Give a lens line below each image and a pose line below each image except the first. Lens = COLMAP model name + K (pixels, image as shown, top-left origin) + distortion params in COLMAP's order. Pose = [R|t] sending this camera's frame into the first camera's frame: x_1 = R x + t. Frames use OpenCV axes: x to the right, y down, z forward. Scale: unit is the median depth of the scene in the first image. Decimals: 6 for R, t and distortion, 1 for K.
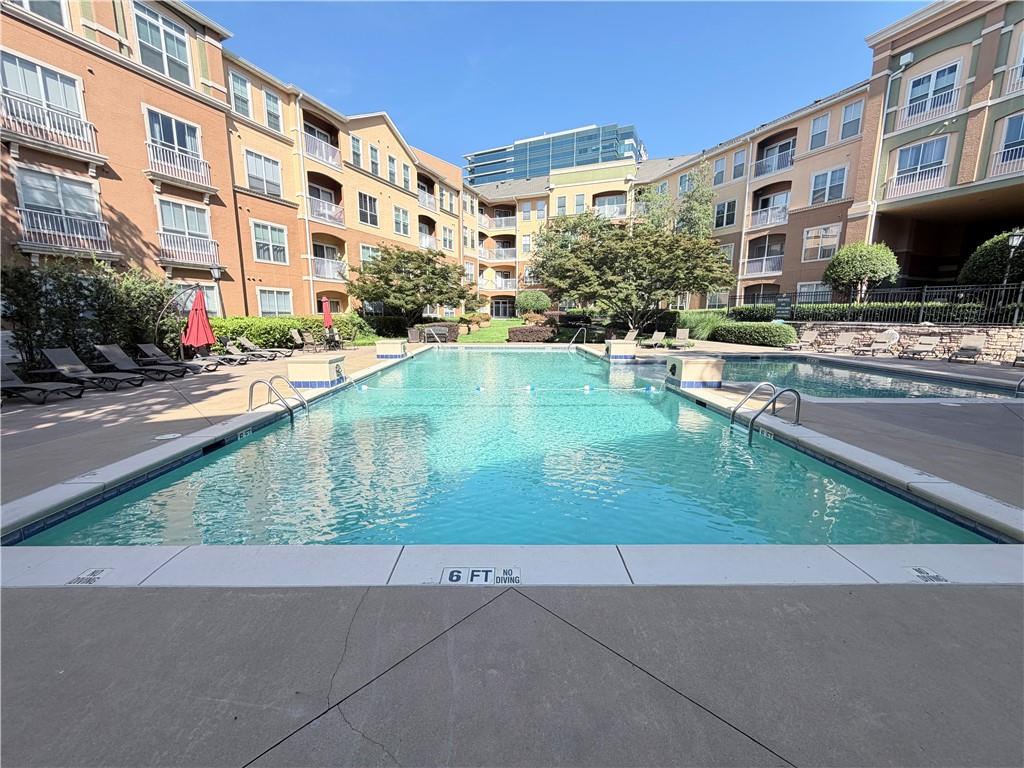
lens RADIAL K [[410.1, 0, 508.2], [0, 410.1, 382.7], [0, 0, 1]] dist [-0.000186, -0.000018]
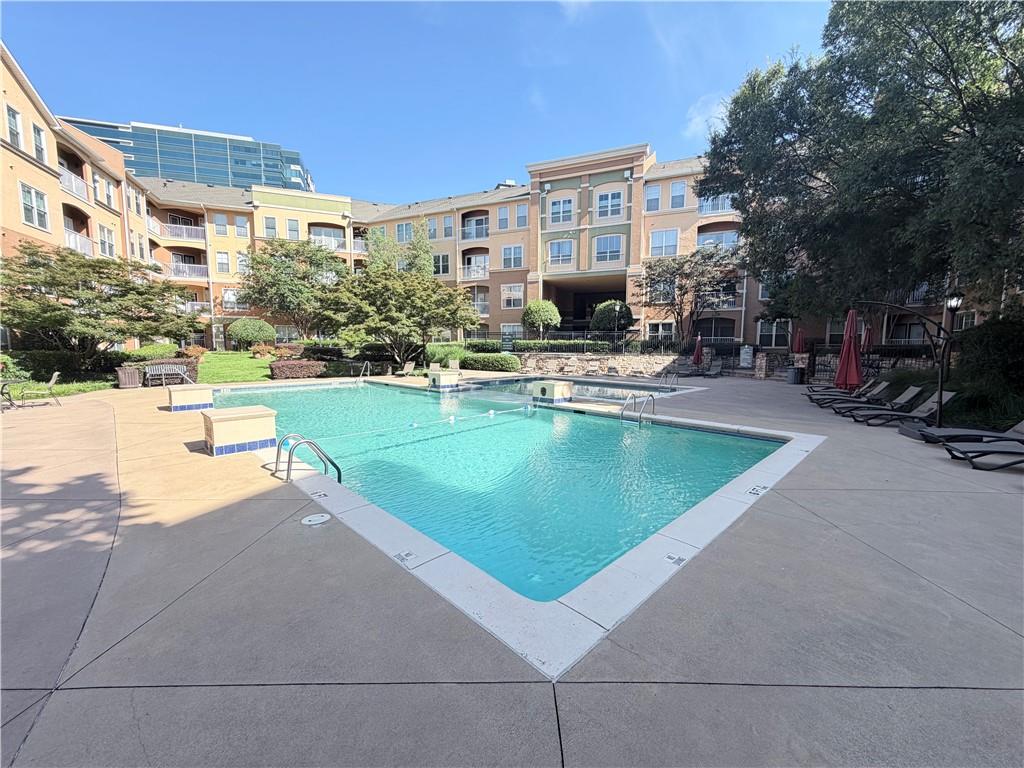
lens RADIAL K [[410.1, 0, 508.2], [0, 410.1, 382.7], [0, 0, 1]] dist [-0.000186, -0.000018]
pose [[0.717878, -0.062263, 0.693379, -0.204899], [0.111059, 0.993480, -0.025771, -0.012594], [-0.687253, 0.095507, 0.720112, 0.029409]]
